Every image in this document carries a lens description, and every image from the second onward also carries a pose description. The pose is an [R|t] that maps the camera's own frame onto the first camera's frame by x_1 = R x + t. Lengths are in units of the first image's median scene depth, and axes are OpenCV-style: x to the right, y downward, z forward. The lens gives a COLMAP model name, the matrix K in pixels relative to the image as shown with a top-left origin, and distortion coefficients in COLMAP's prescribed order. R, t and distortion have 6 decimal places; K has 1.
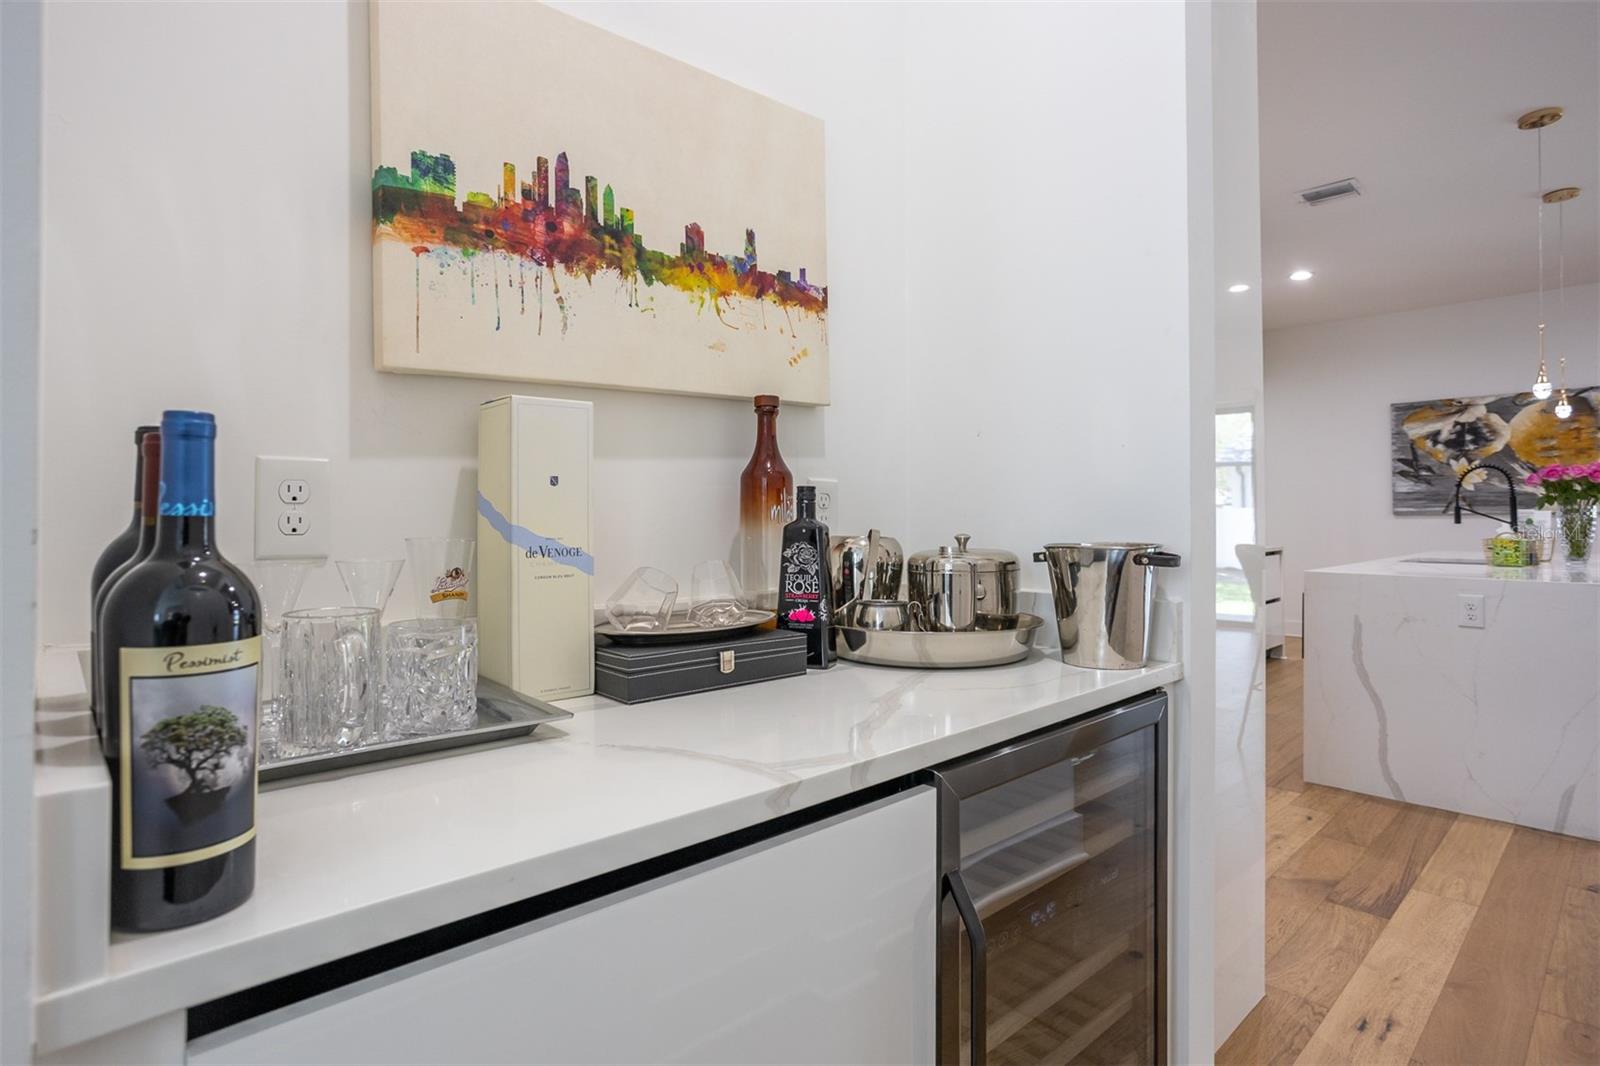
lens RADIAL K [[805.7, 0, 800.0], [0, 805.7, 533.0], [0, 0, 1]] dist [-0.054096, 0.031822]
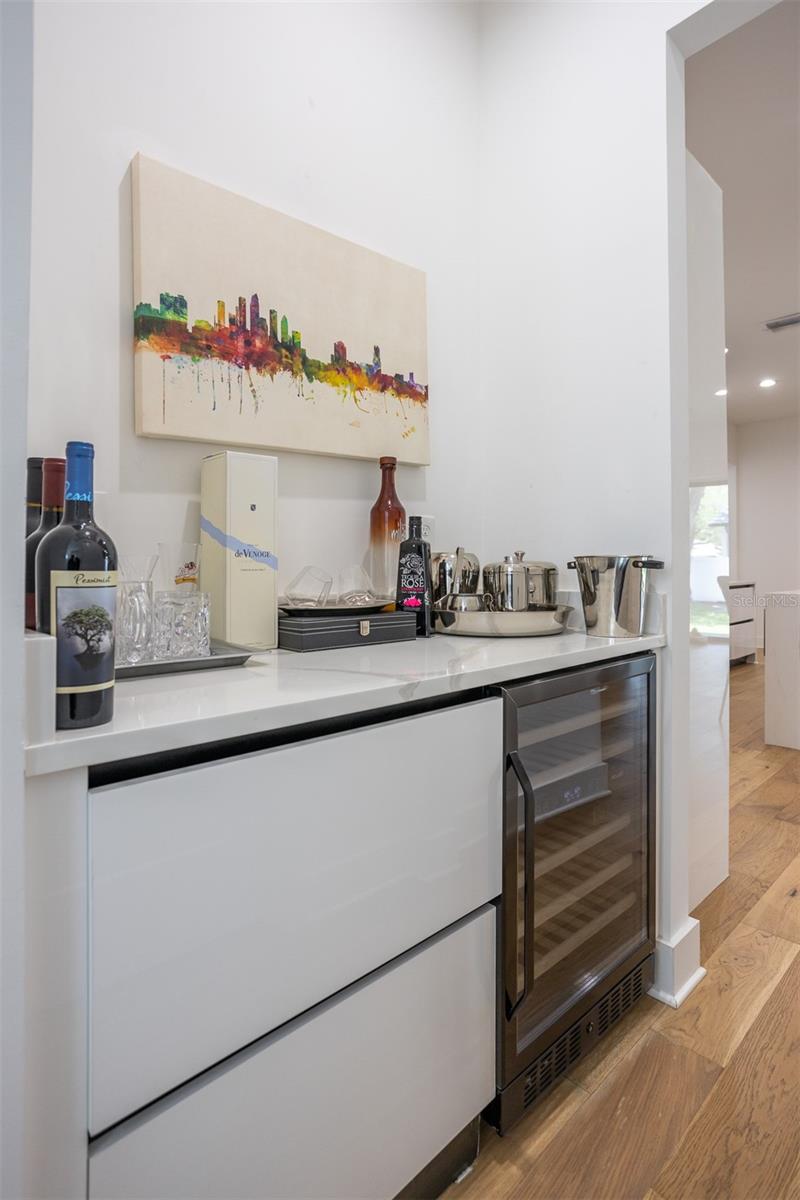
lens RADIAL K [[619.4, 0, 398.6], [0, 619.4, 575.7], [0, 0, 1]] dist [-0.059133, 0.034987]
pose [[0.999989, 0.002893, 0.003726, -0.028266], [-0.002856, 0.999948, -0.009790, 0.065125], [-0.003754, 0.009779, 0.999945, -0.153194]]
